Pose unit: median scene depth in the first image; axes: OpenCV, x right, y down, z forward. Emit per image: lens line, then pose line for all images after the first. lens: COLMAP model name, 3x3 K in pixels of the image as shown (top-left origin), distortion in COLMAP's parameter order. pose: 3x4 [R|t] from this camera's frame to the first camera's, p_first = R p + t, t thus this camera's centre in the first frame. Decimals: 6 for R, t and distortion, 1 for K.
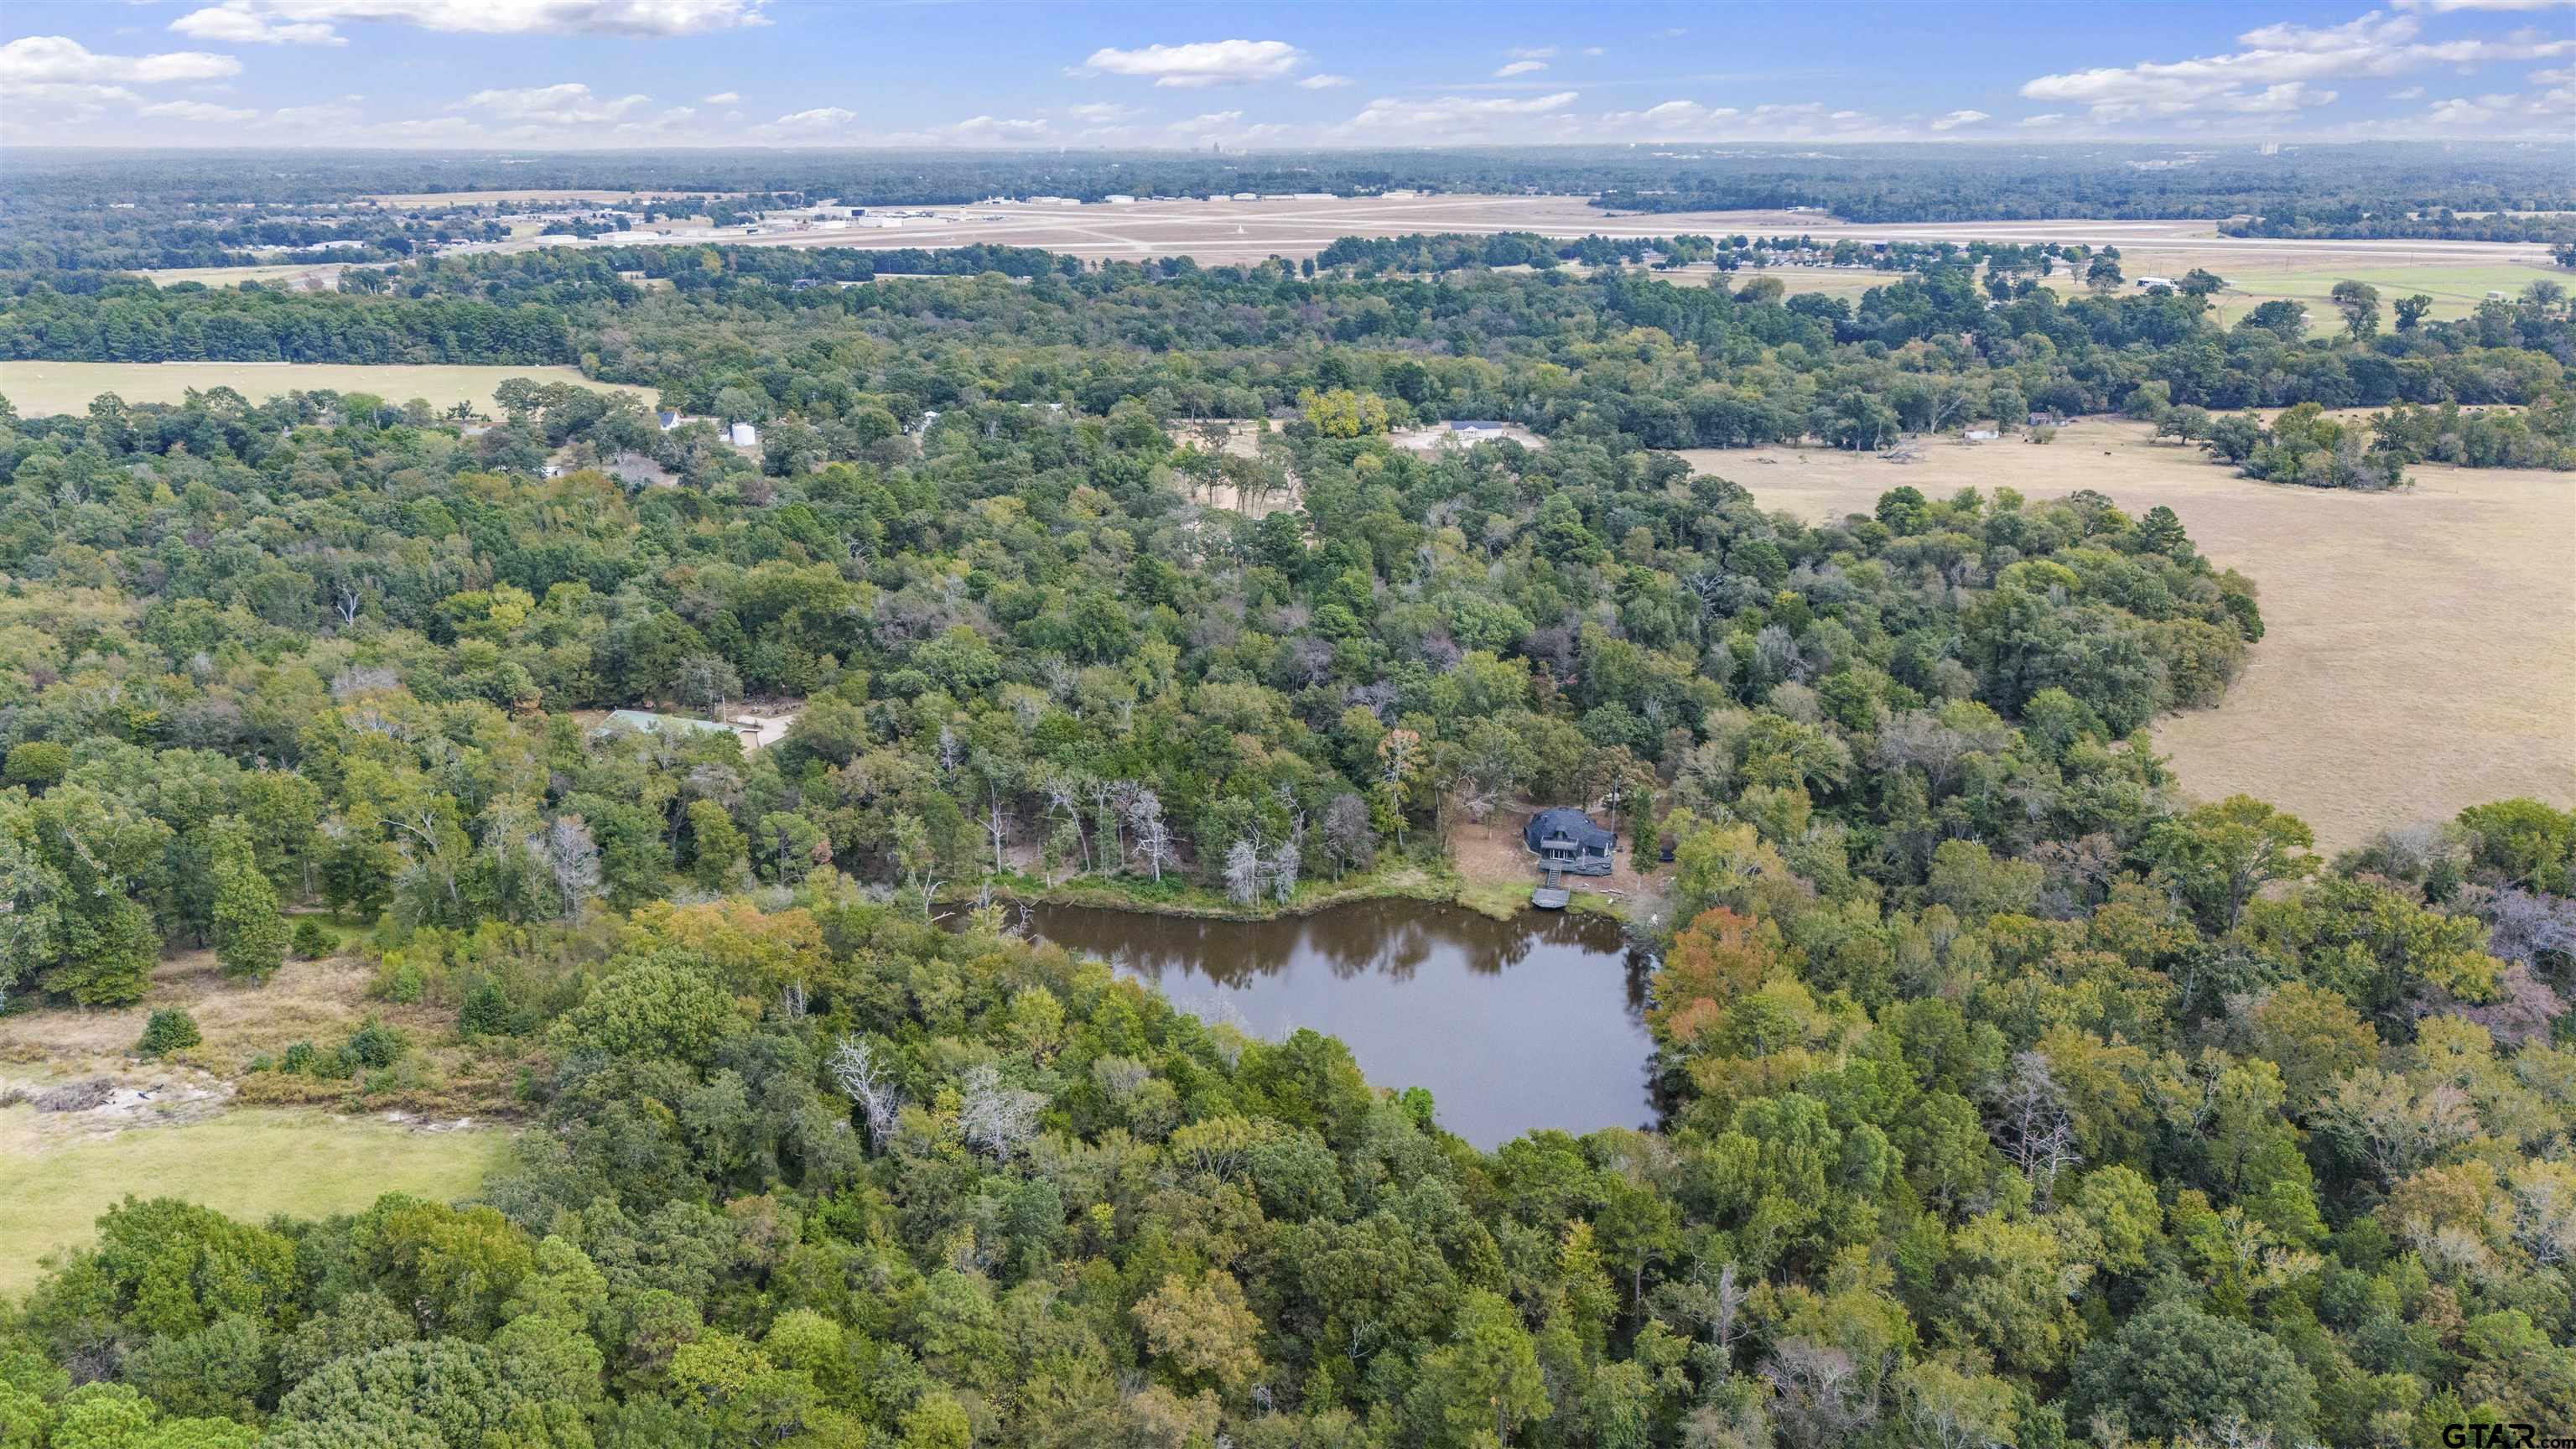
lens RADIAL K [[1895.3, 0, 1304.2], [0, 1895.3, 722.3], [0, 0, 1]] dist [0.055825, -0.050132]
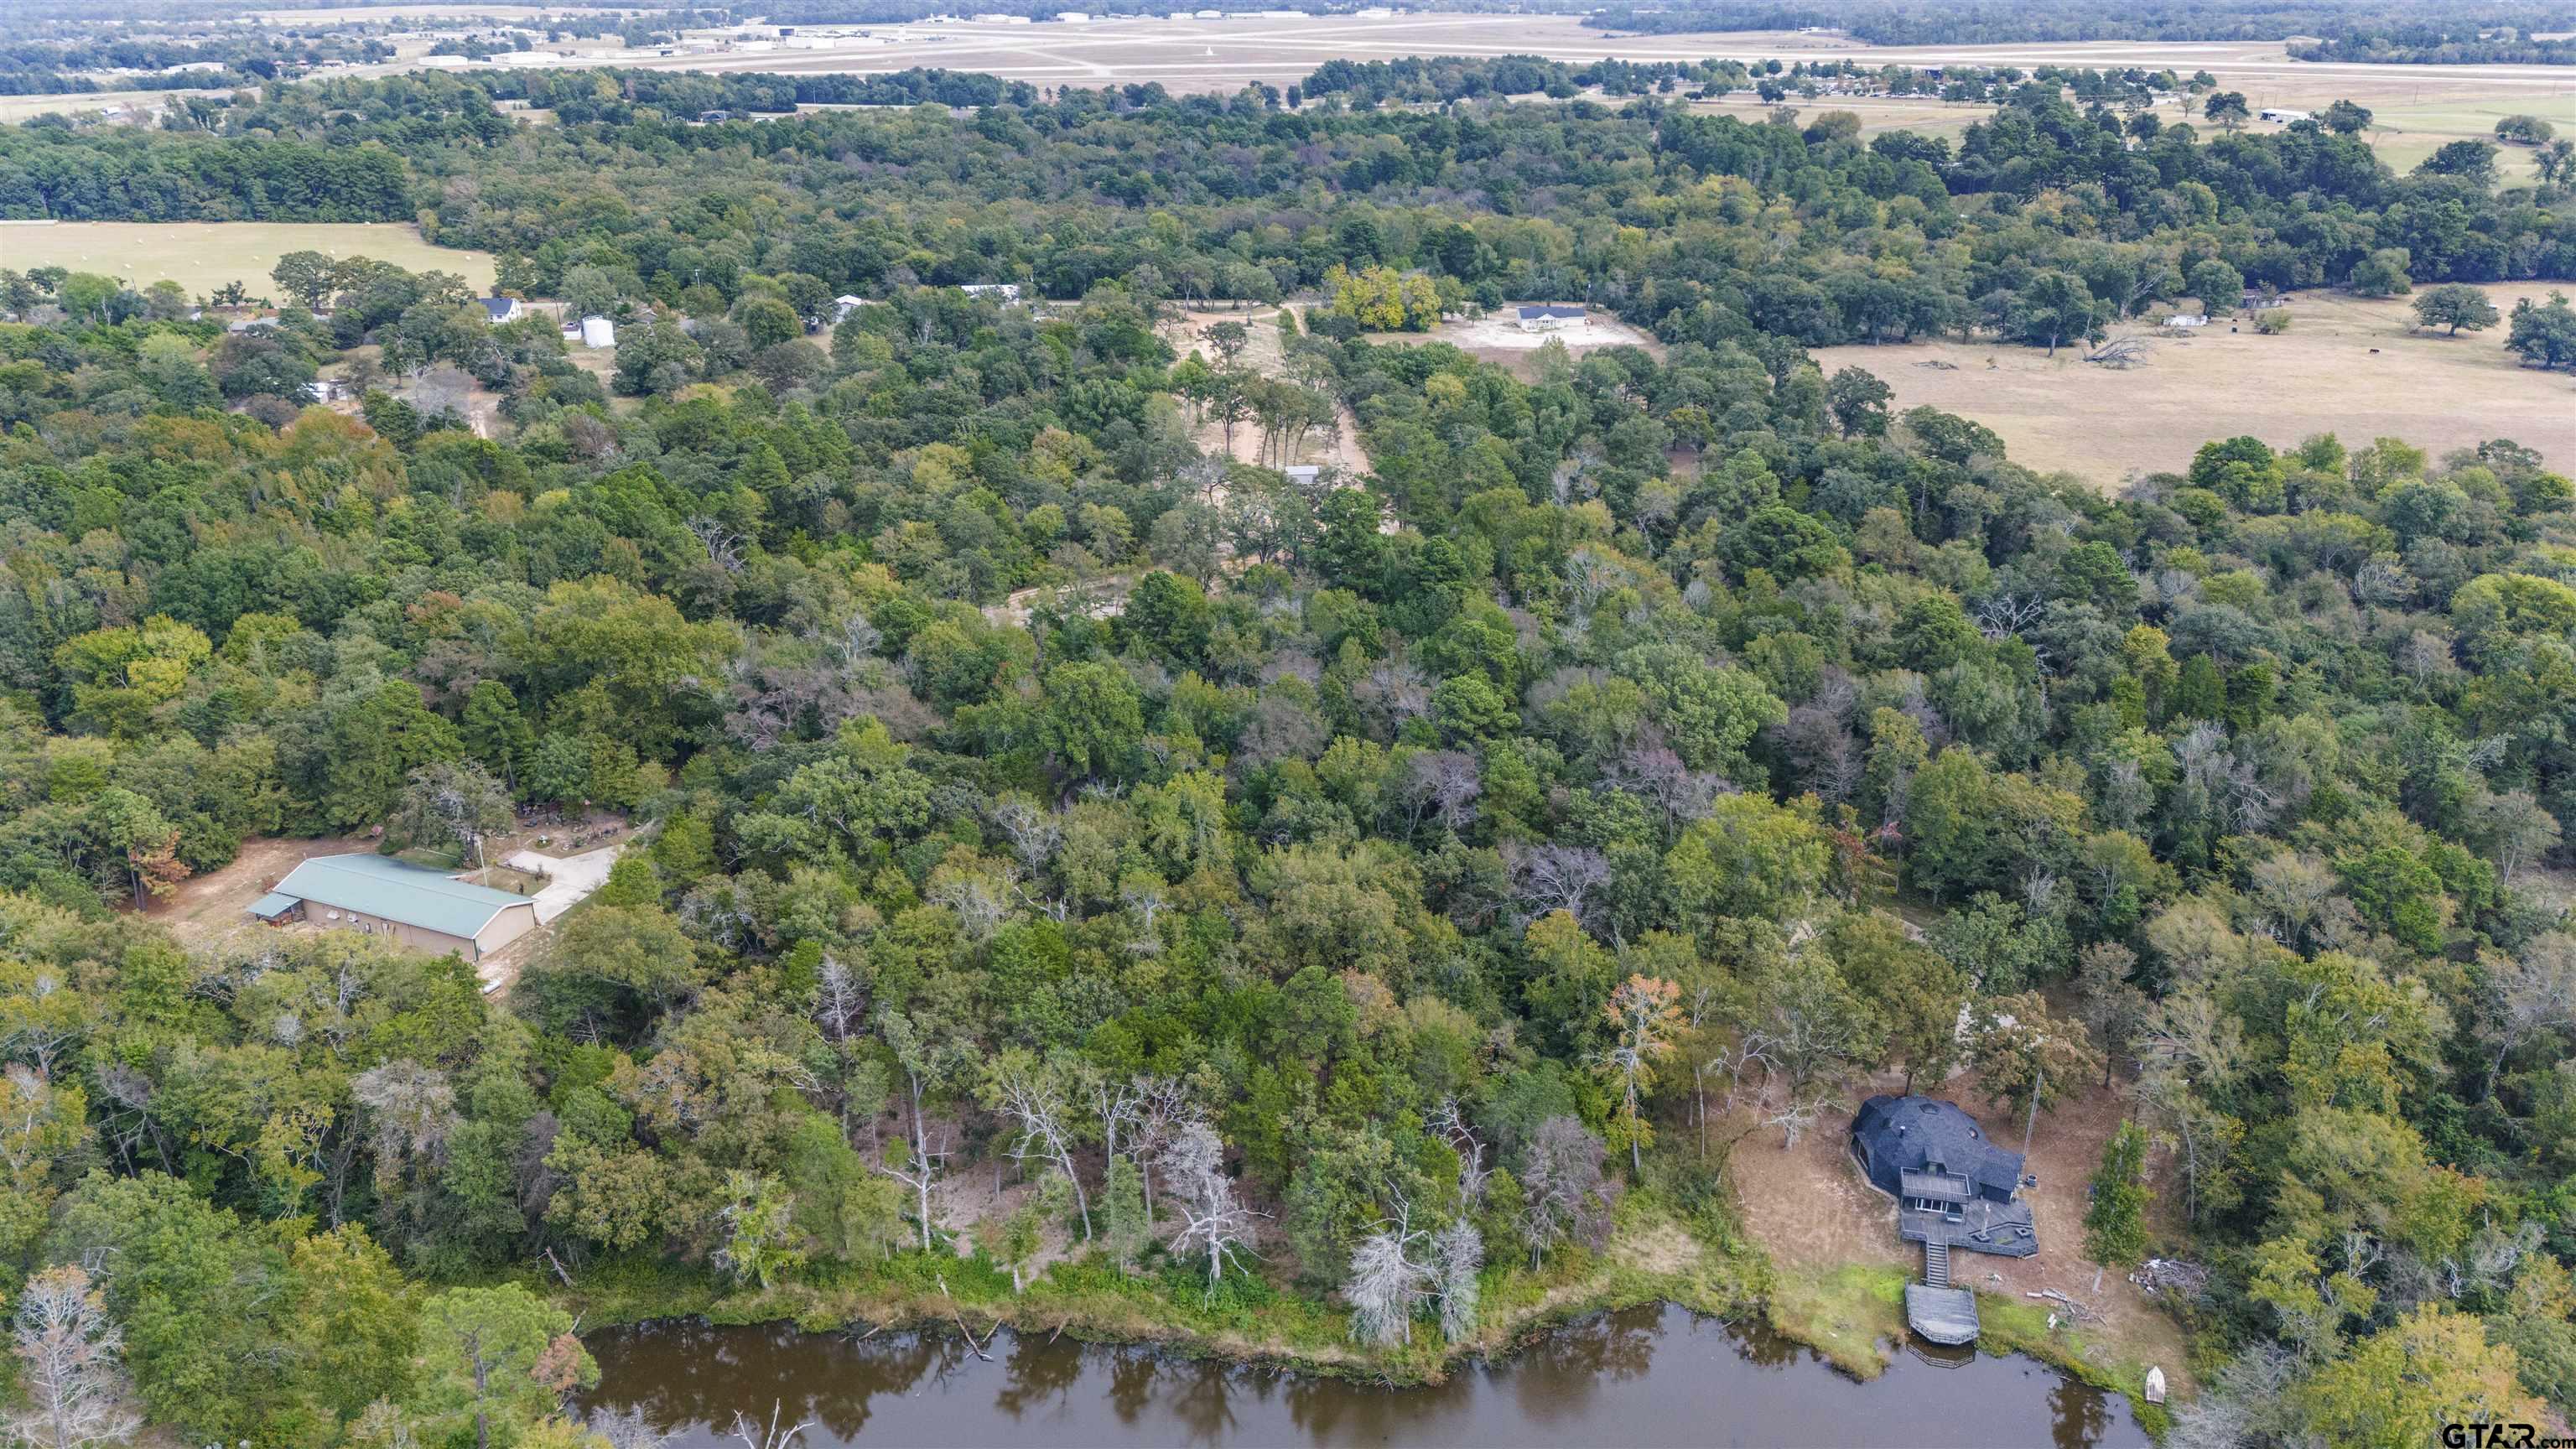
lens RADIAL K [[1895.3, 0, 1294.8], [0, 1895.3, 708.1], [0, 0, 1]] dist [0.055825, -0.050132]
pose [[0.999843, -0.004632, 0.017121, -0.031075], [0.003274, 0.996910, 0.078484, -0.060365], [-0.017432, -0.078416, 0.996768, 0.226824]]
